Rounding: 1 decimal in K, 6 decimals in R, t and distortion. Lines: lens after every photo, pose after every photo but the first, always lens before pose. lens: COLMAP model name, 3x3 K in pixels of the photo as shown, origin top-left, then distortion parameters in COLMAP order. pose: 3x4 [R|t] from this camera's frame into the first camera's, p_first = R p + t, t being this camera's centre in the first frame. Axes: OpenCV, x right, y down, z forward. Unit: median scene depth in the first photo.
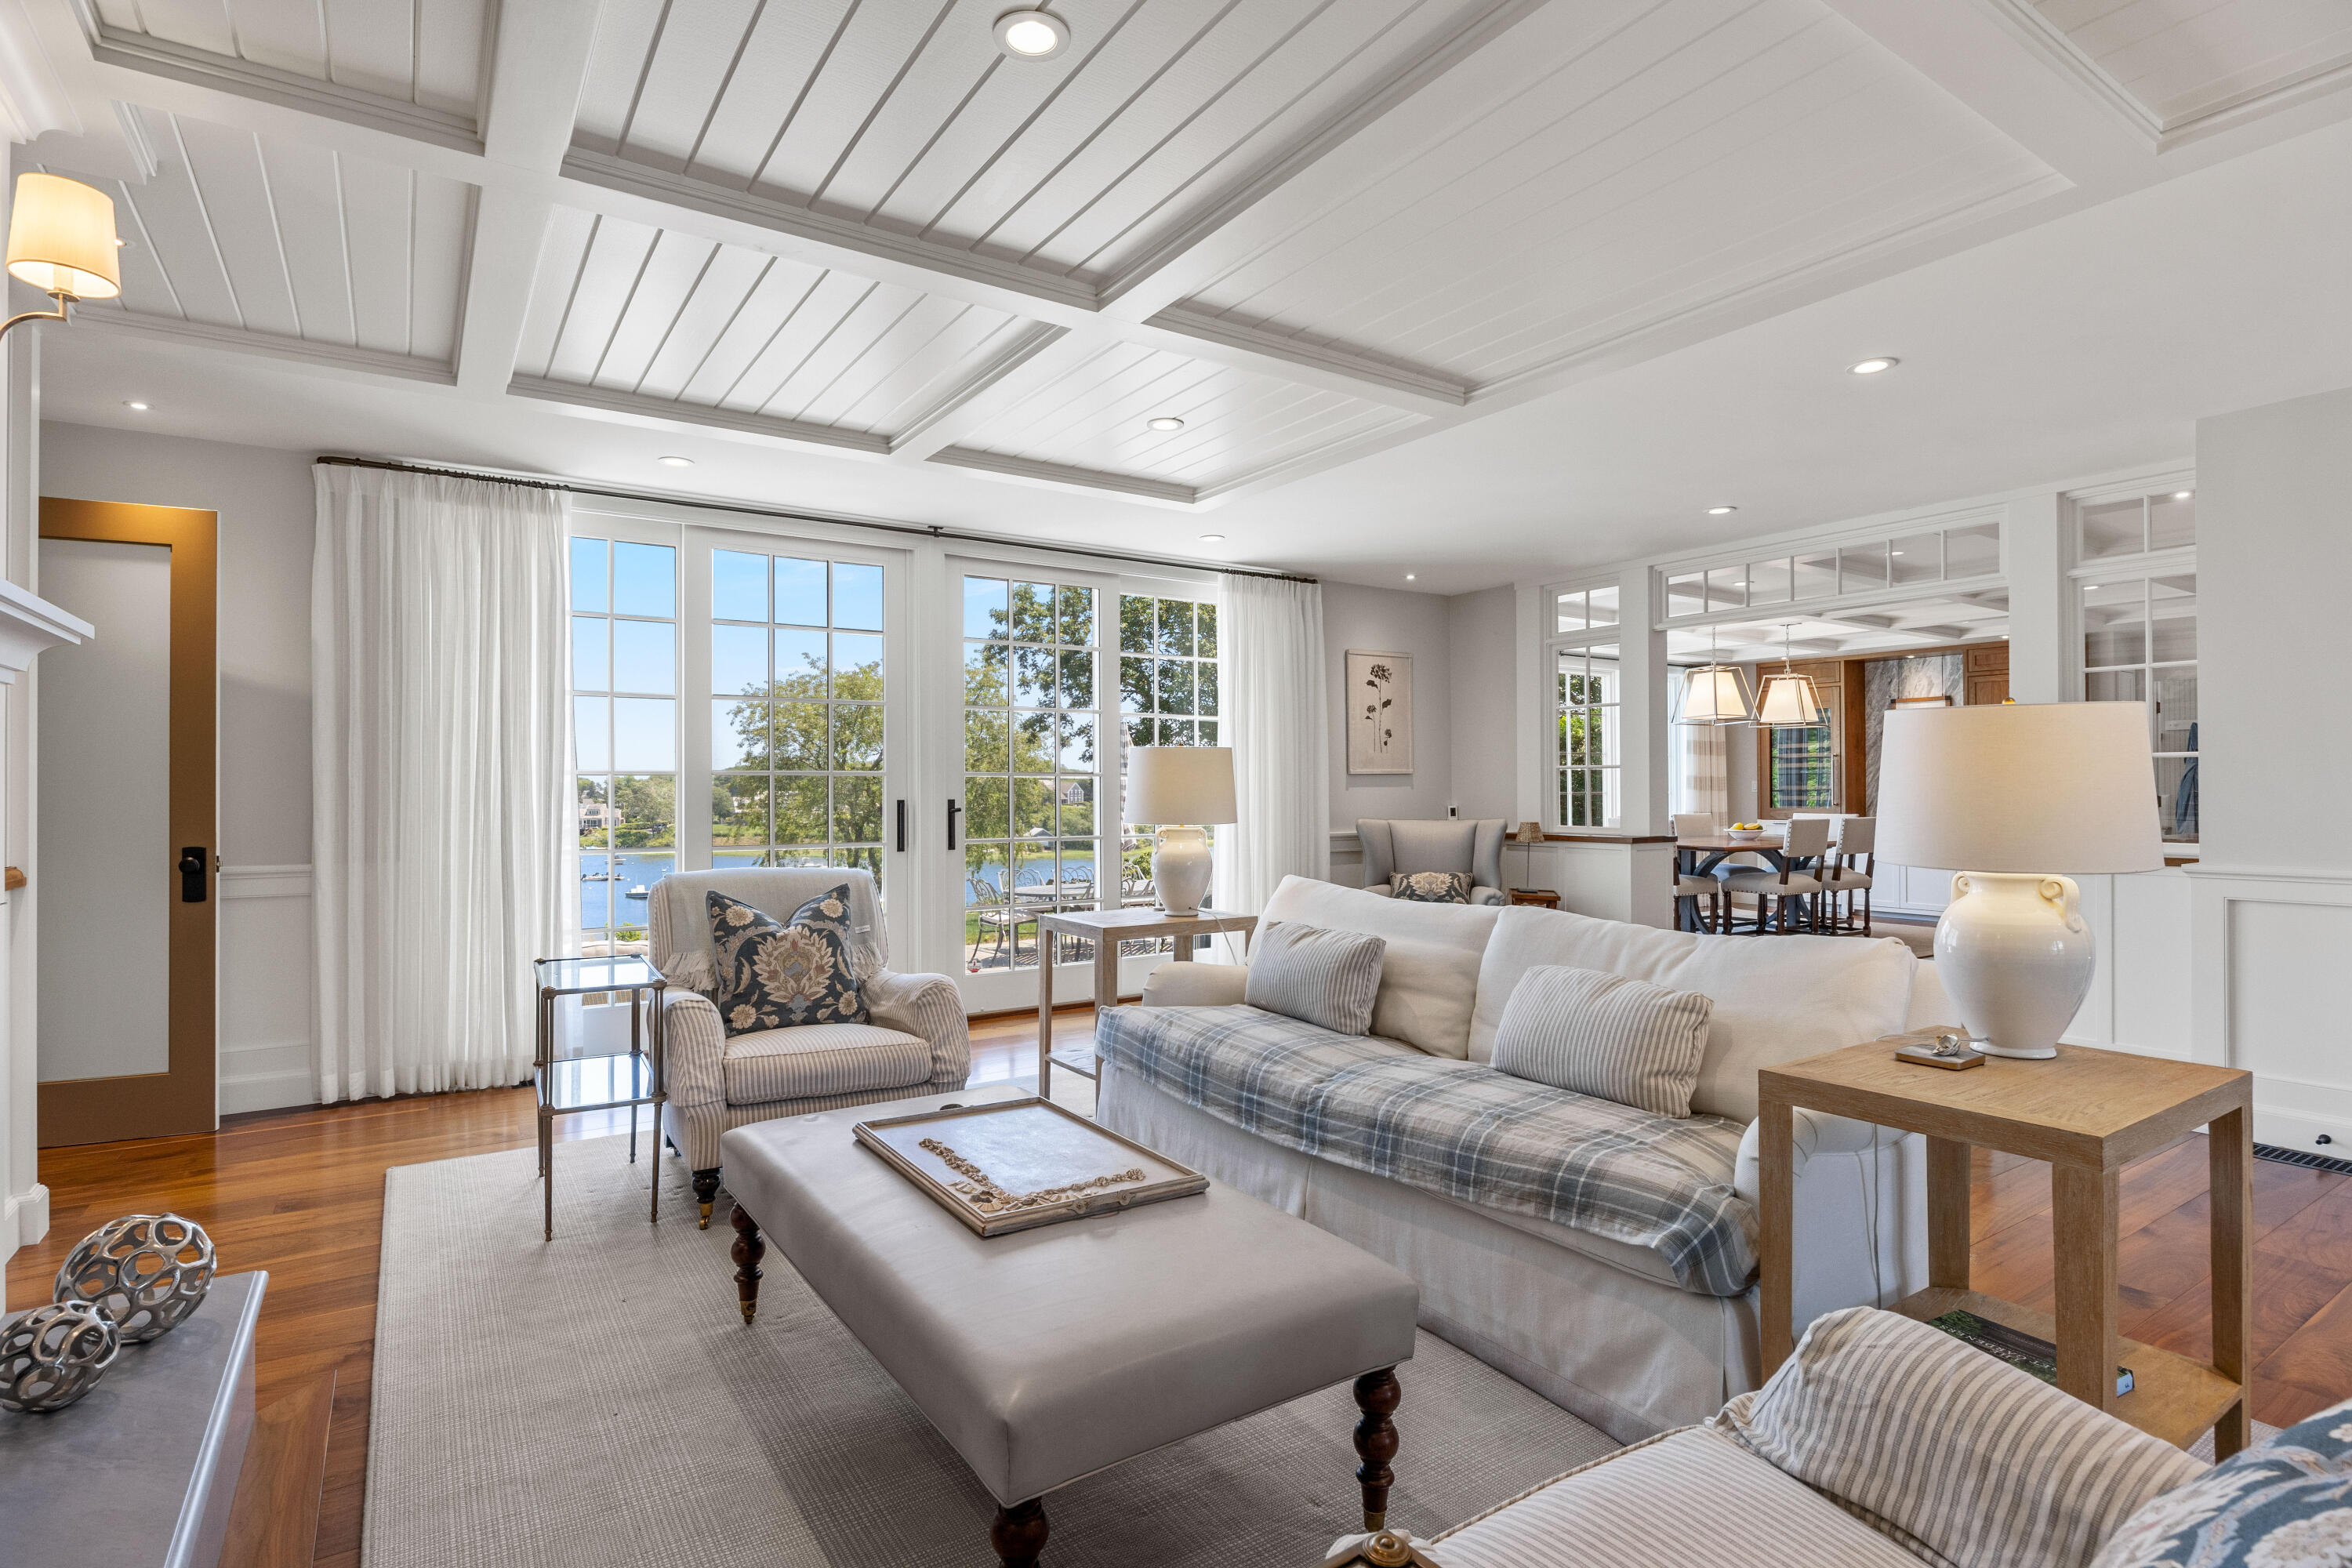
lens RADIAL K [[1170.5, 0, 1178.1], [0, 1170.5, 787.3], [0, 0, 1]] dist [-0.001571, 0.000093]
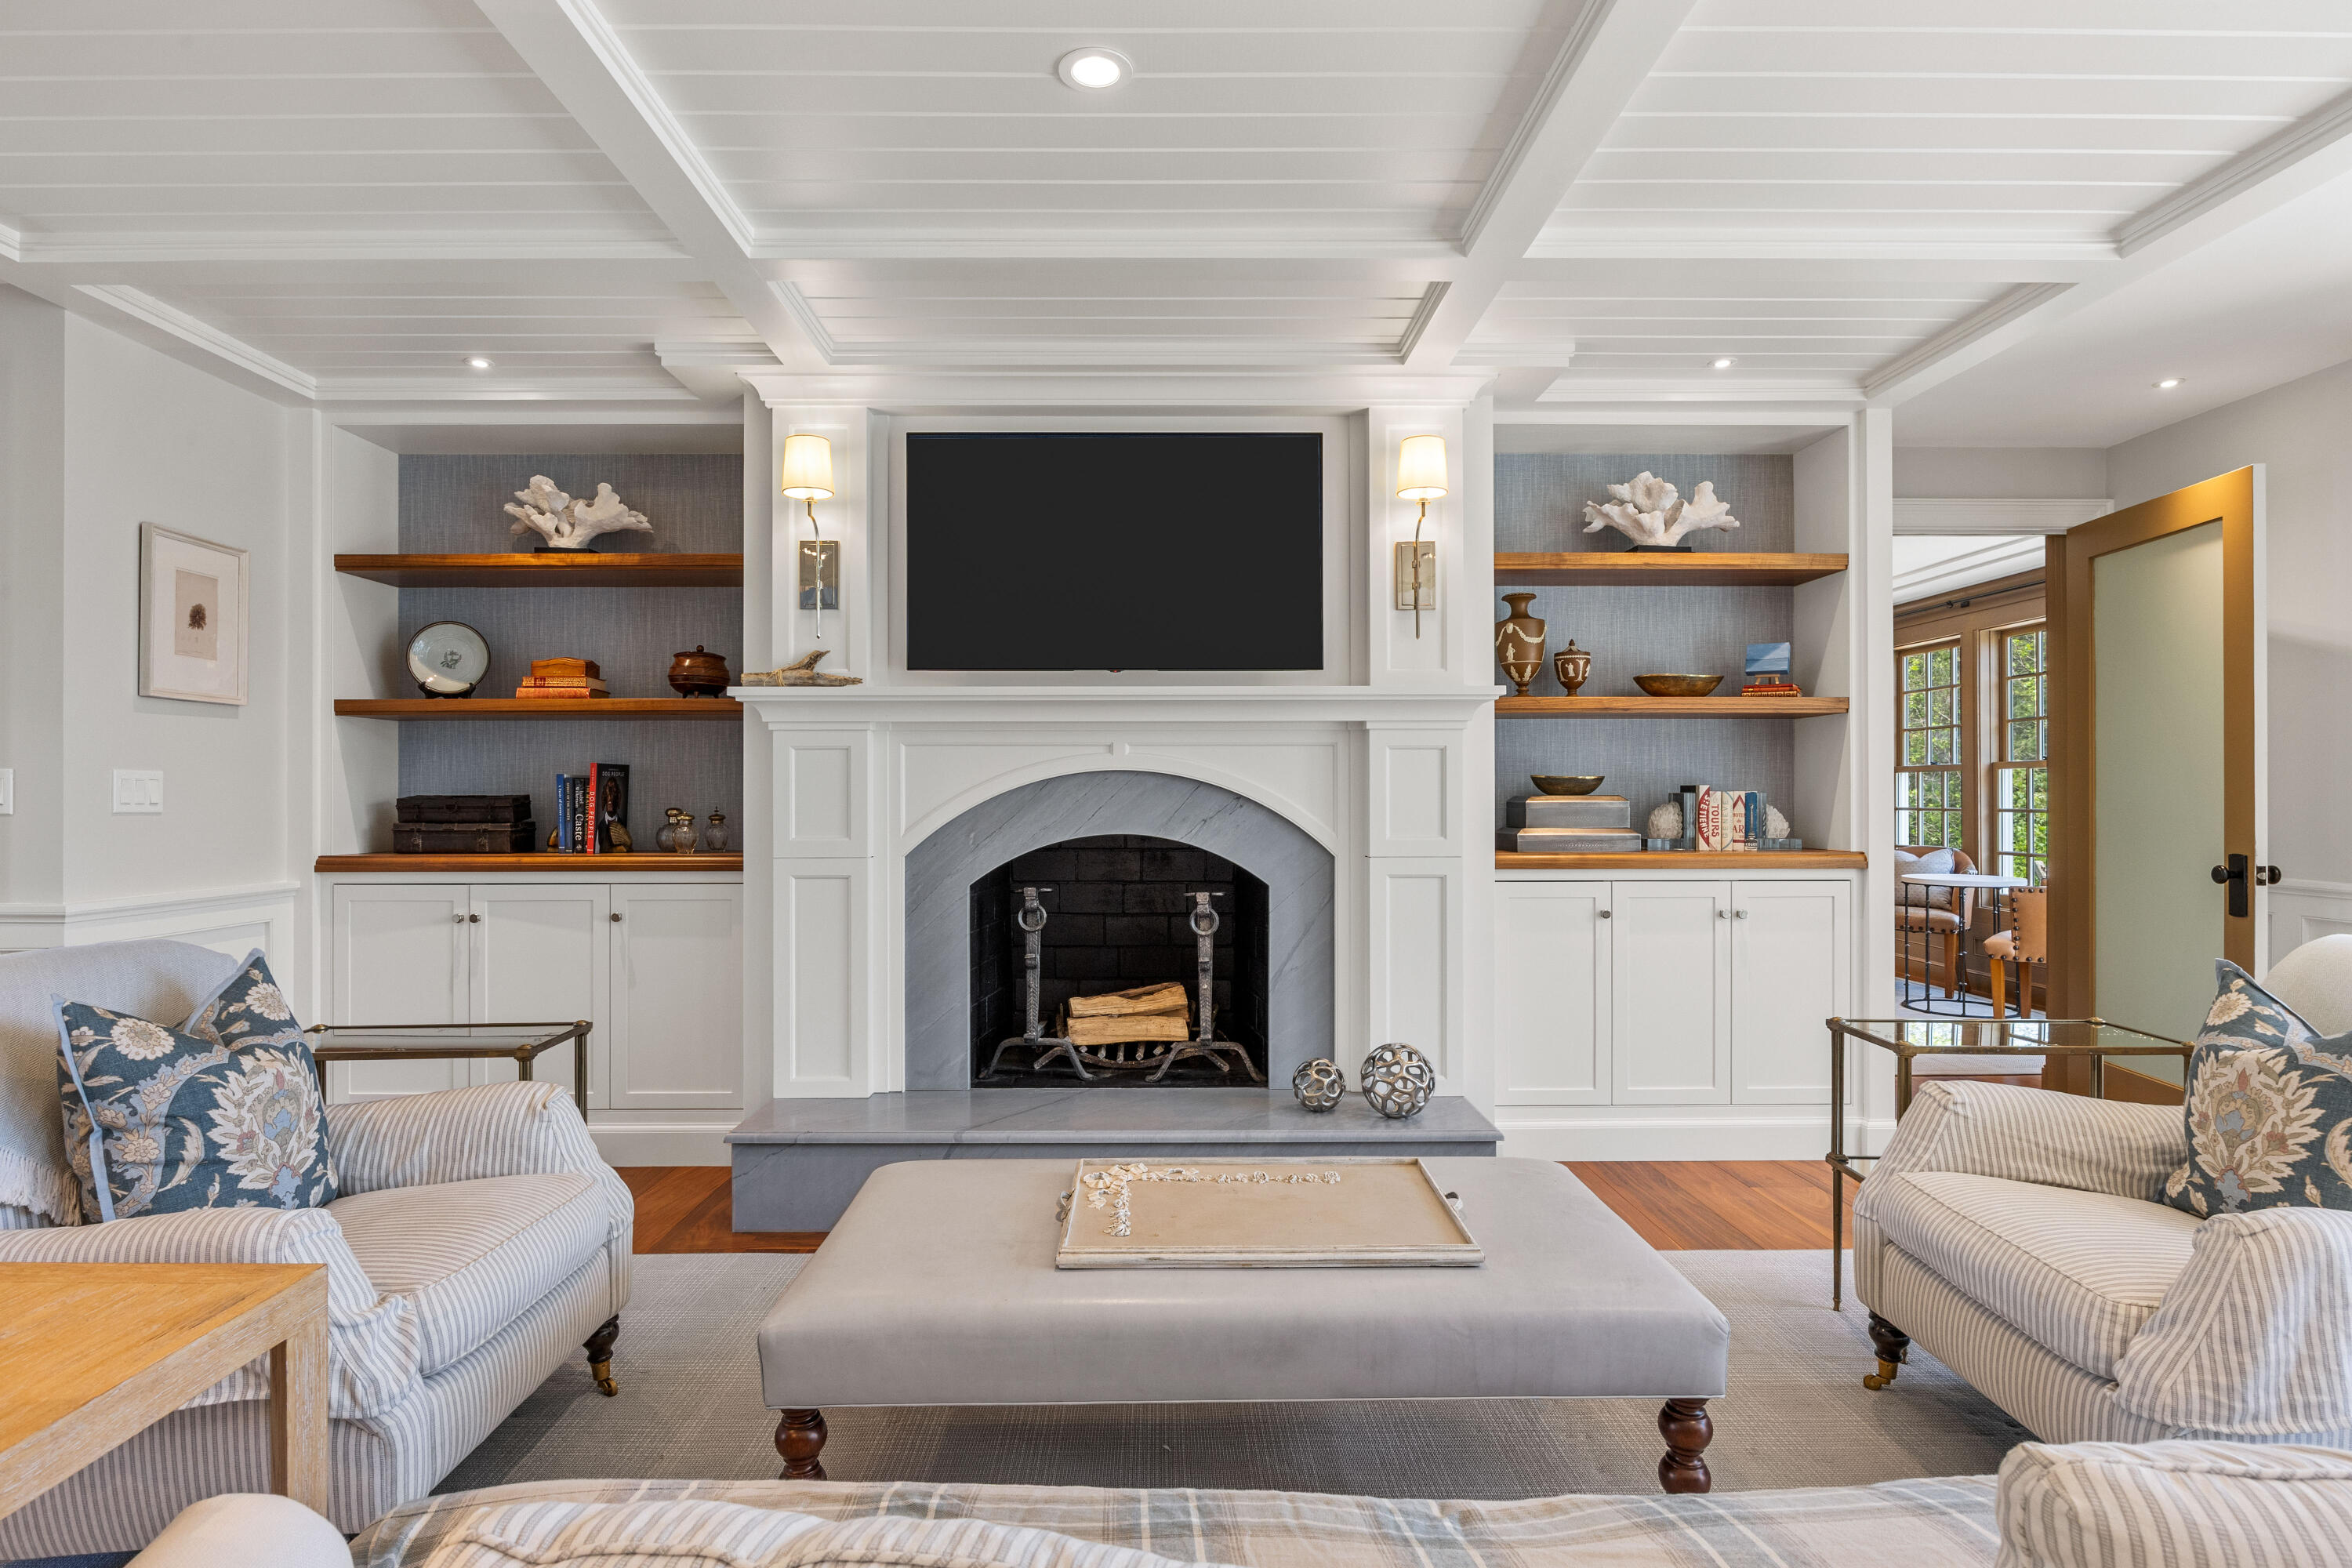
lens RADIAL K [[1220.6, 0, 1177.3], [0, 1220.6, 777.3], [0, 0, 1]] dist [-0.008393, -0.002565]
pose [[-0.541037, -0.011421, -0.840921, 0.364810], [0.001368, 0.999895, -0.014460, 0.004223], [0.840998, -0.008973, -0.540965, 0.816508]]
